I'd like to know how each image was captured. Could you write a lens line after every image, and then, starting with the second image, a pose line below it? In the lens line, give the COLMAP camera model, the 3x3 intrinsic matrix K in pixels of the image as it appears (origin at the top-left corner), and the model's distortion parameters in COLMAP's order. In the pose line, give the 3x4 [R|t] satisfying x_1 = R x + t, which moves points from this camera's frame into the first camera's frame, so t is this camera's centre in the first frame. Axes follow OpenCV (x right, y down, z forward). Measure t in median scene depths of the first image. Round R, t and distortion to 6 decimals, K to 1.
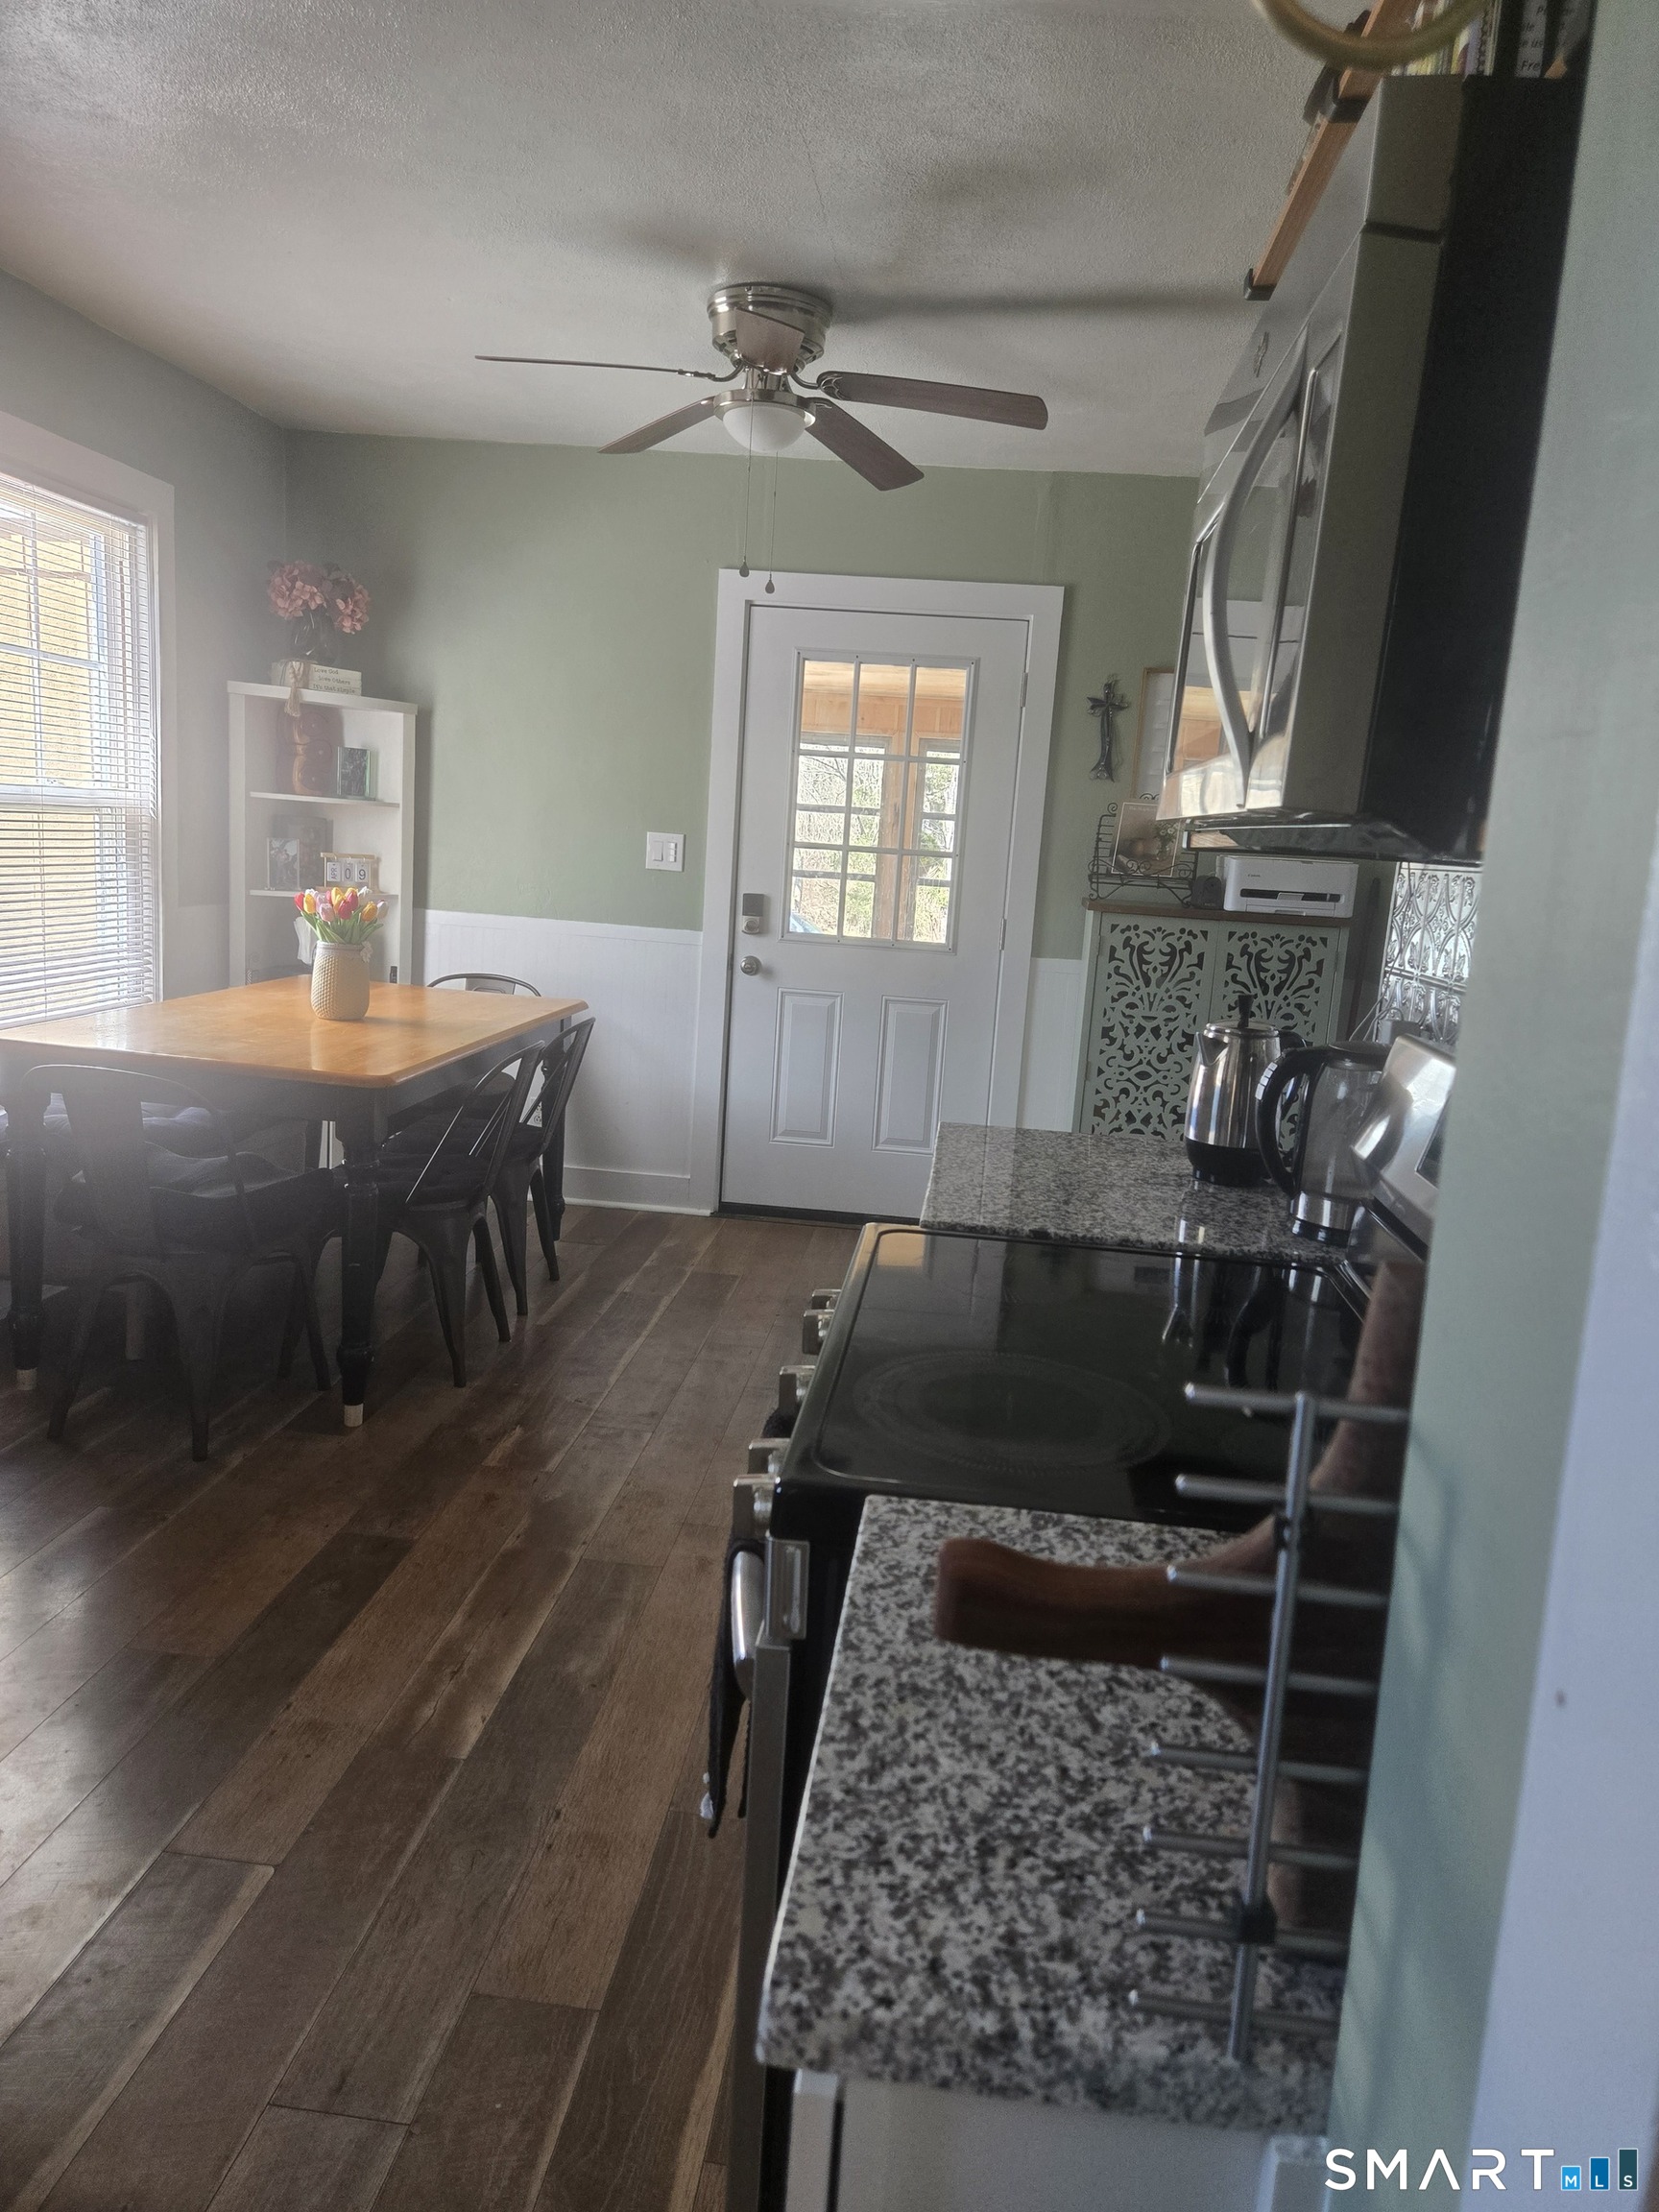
lens RADIAL K [[1483.6, 0, 843.5], [0, 1483.6, 1098.4], [0, 0, 1]] dist [0.051201, -0.044786]
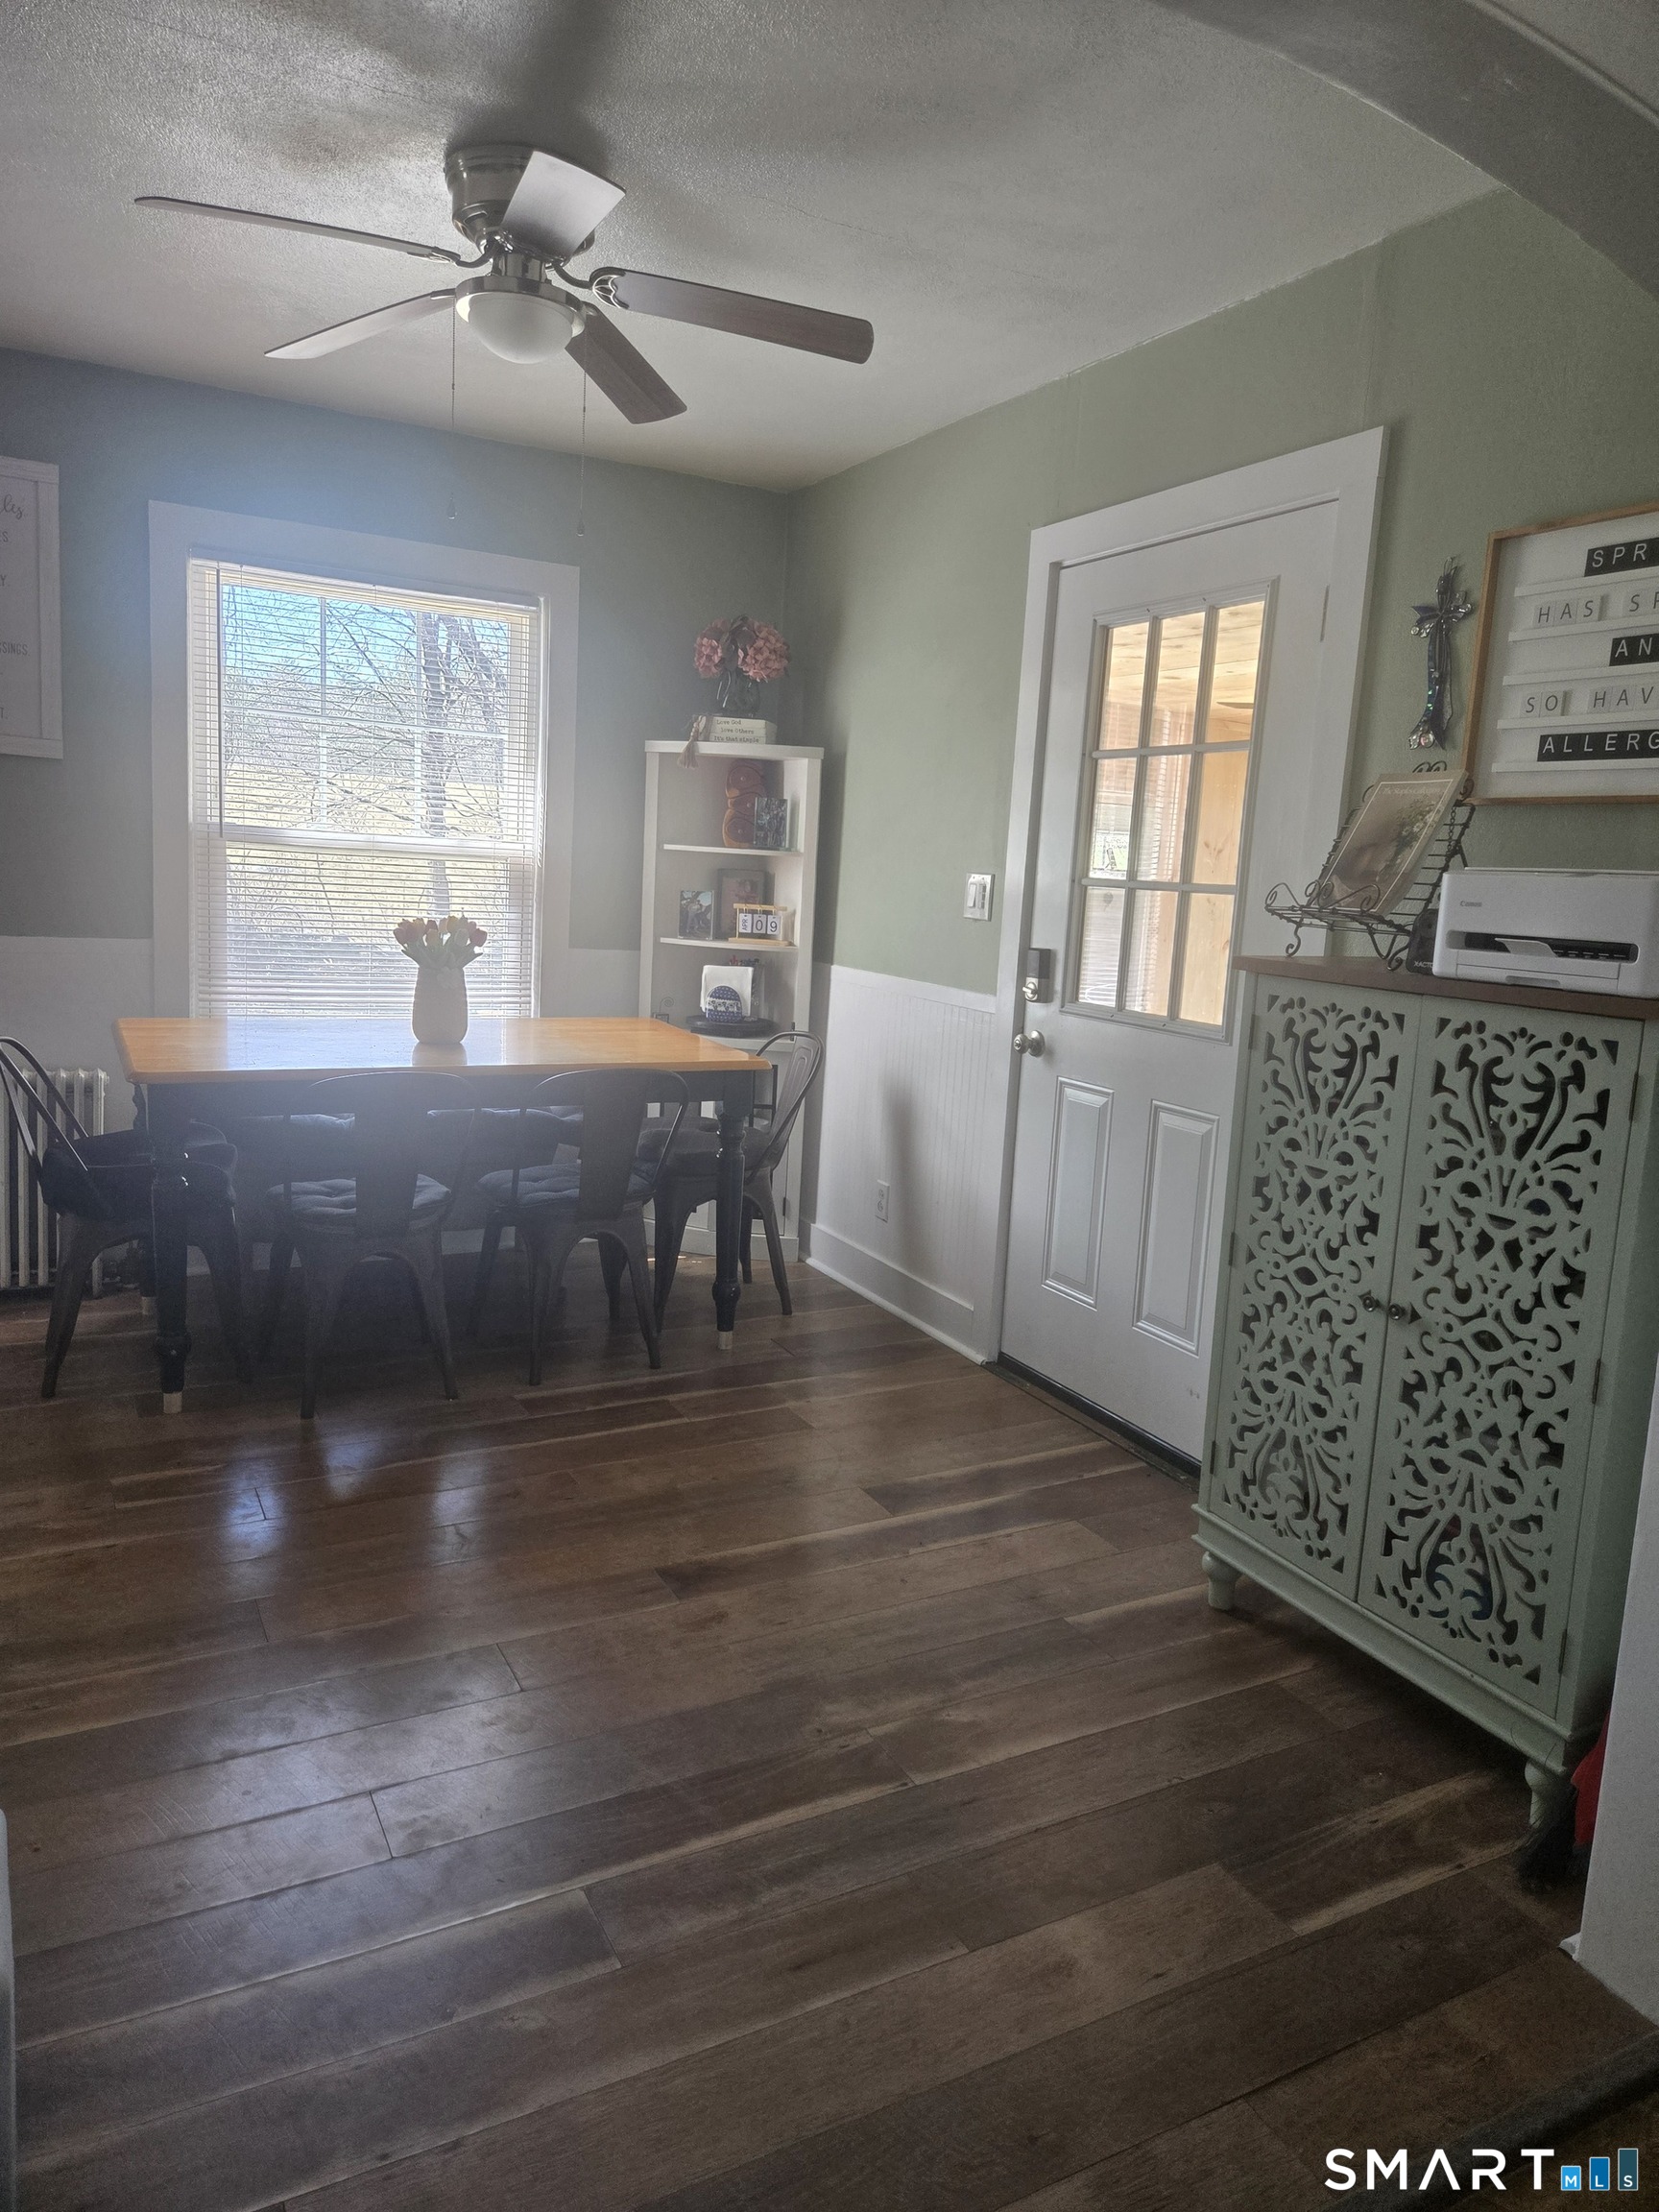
lens RADIAL K [[1483.6, 0, 822.4], [0, 1483.6, 1093.9], [0, 0, 1]] dist [0.051201, -0.044786]
pose [[0.543539, 0.091604, -0.834370, 0.555285], [-0.164296, 0.986410, 0.001269, -0.052855], [0.823148, 0.136394, 0.551203, 0.549652]]
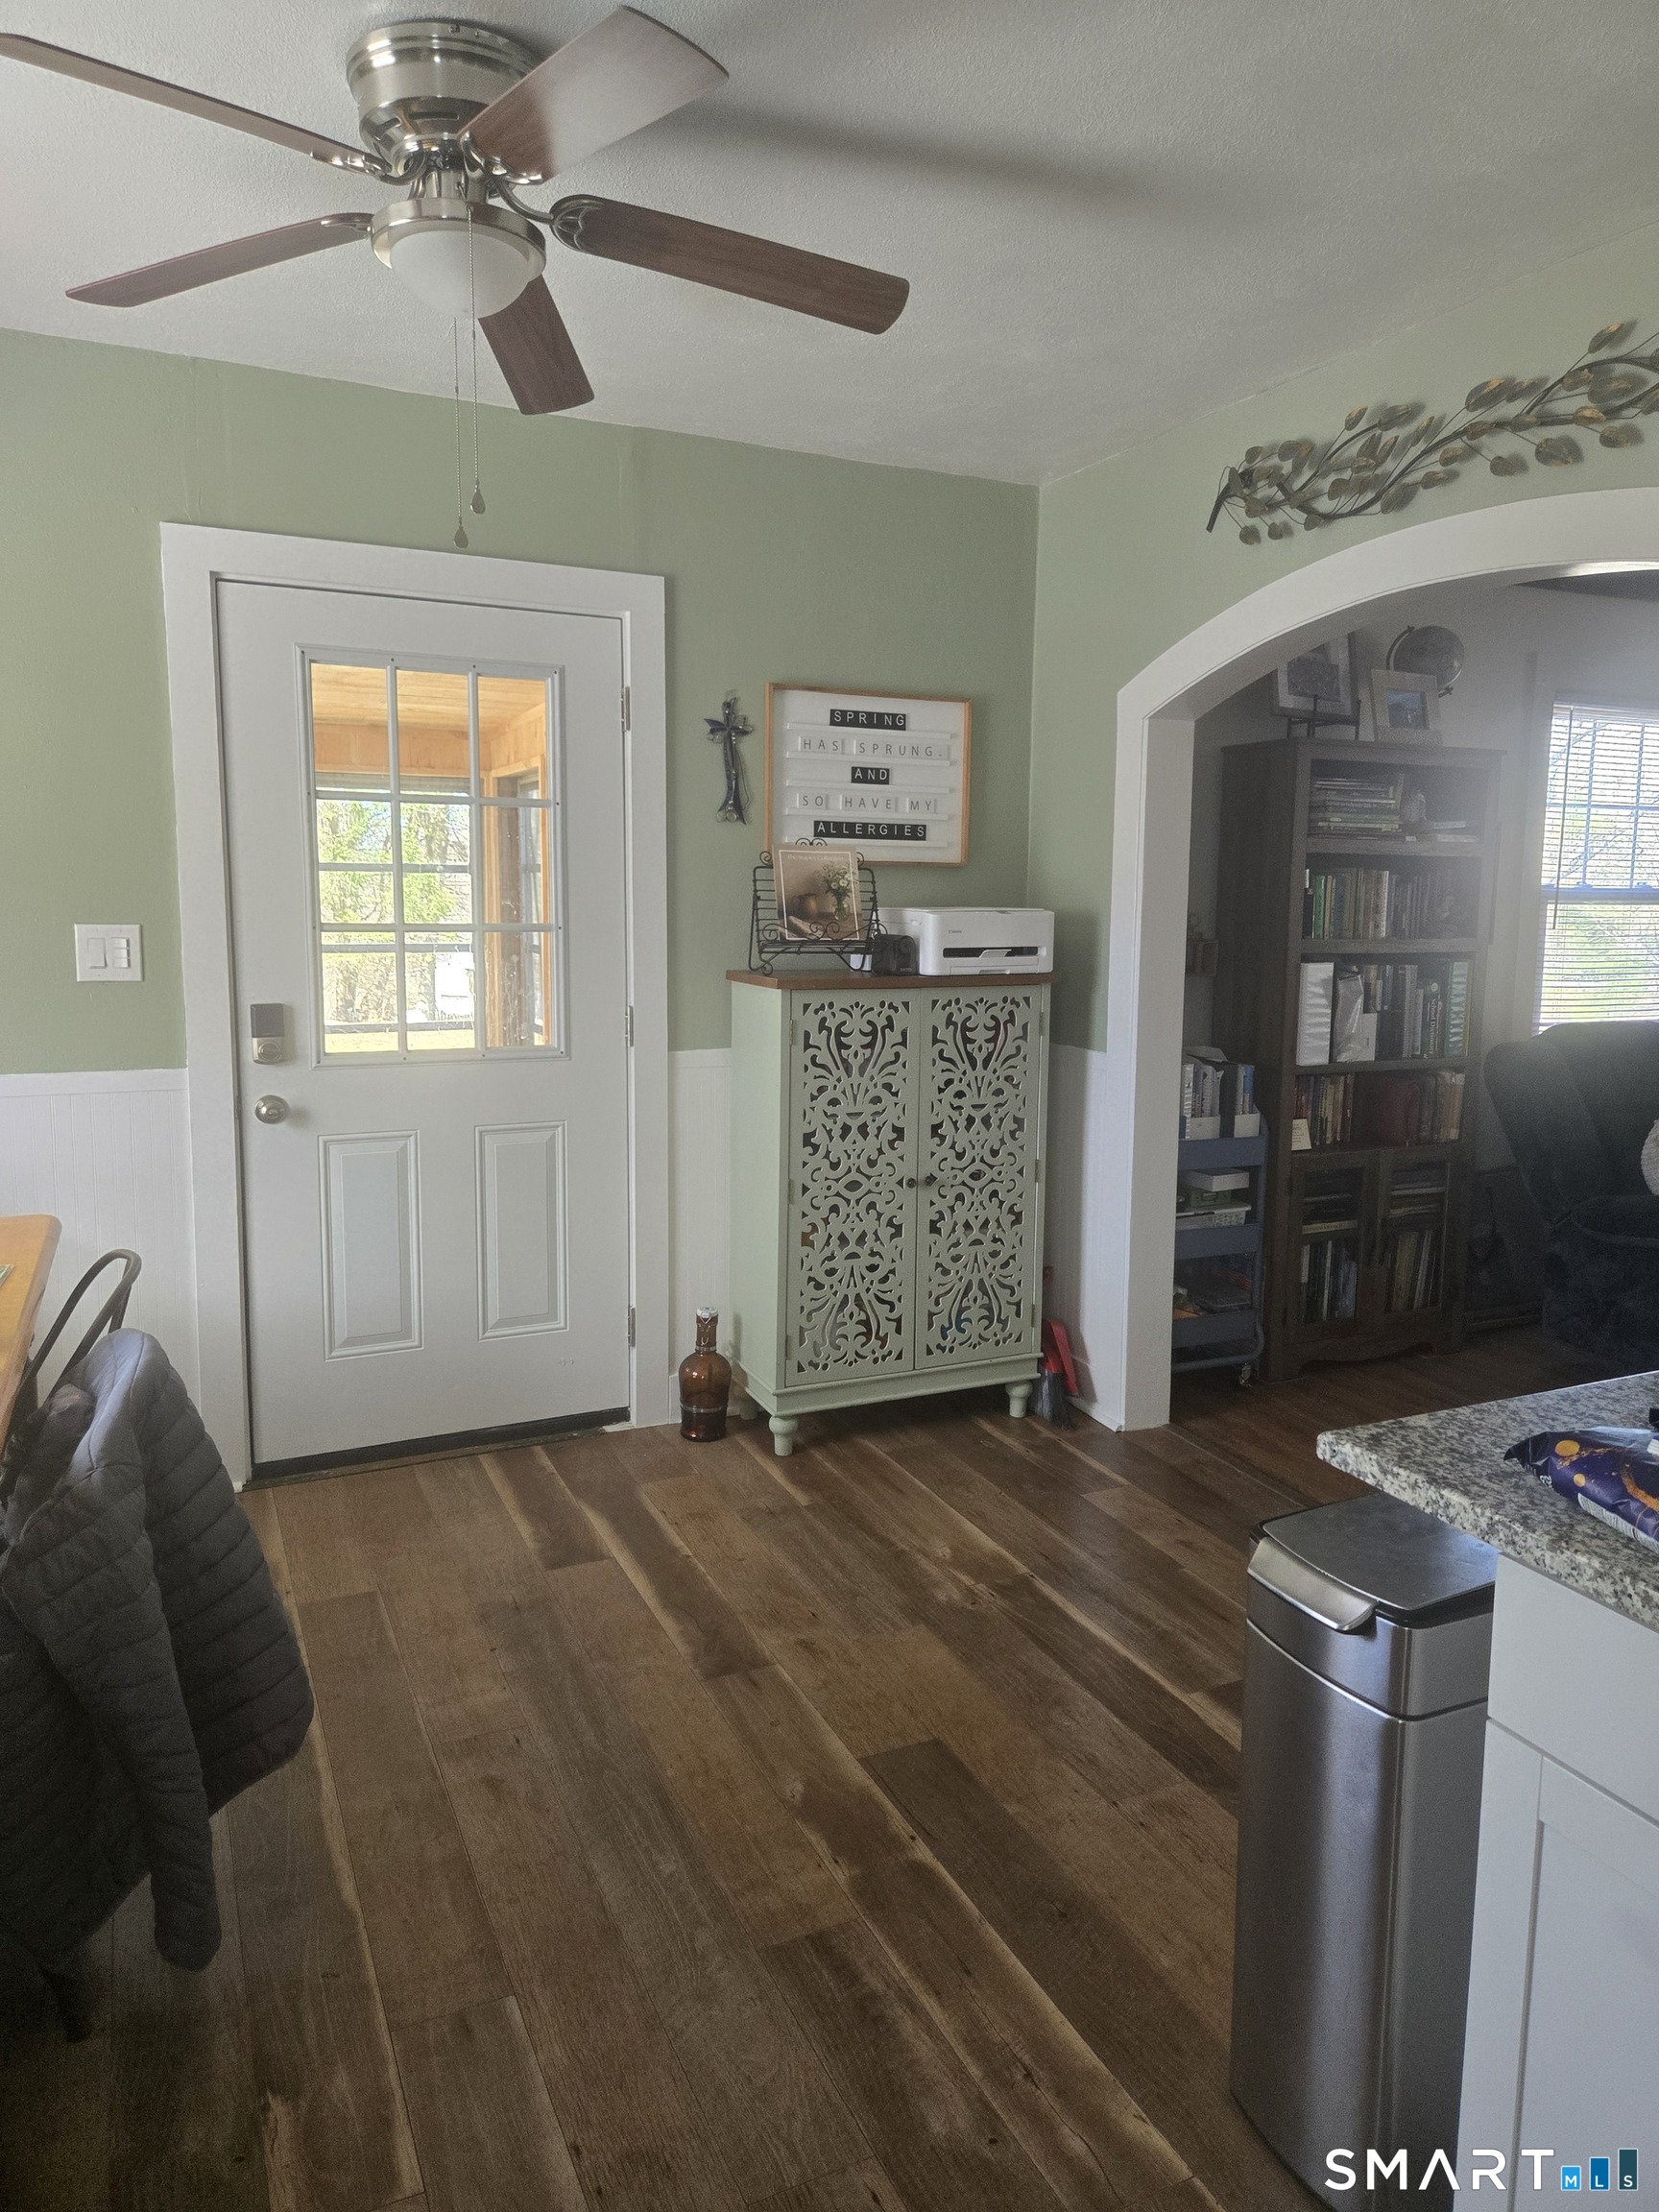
lens RADIAL K [[1483.6, 0, 871.5], [0, 1483.6, 1075.6], [0, 0, 1]] dist [0.051201, -0.044786]
pose [[0.852724, -0.121860, 0.507950, -0.190929], [0.137126, 0.990526, 0.007431, -0.079425], [-0.504043, 0.063317, 0.861355, 0.302273]]
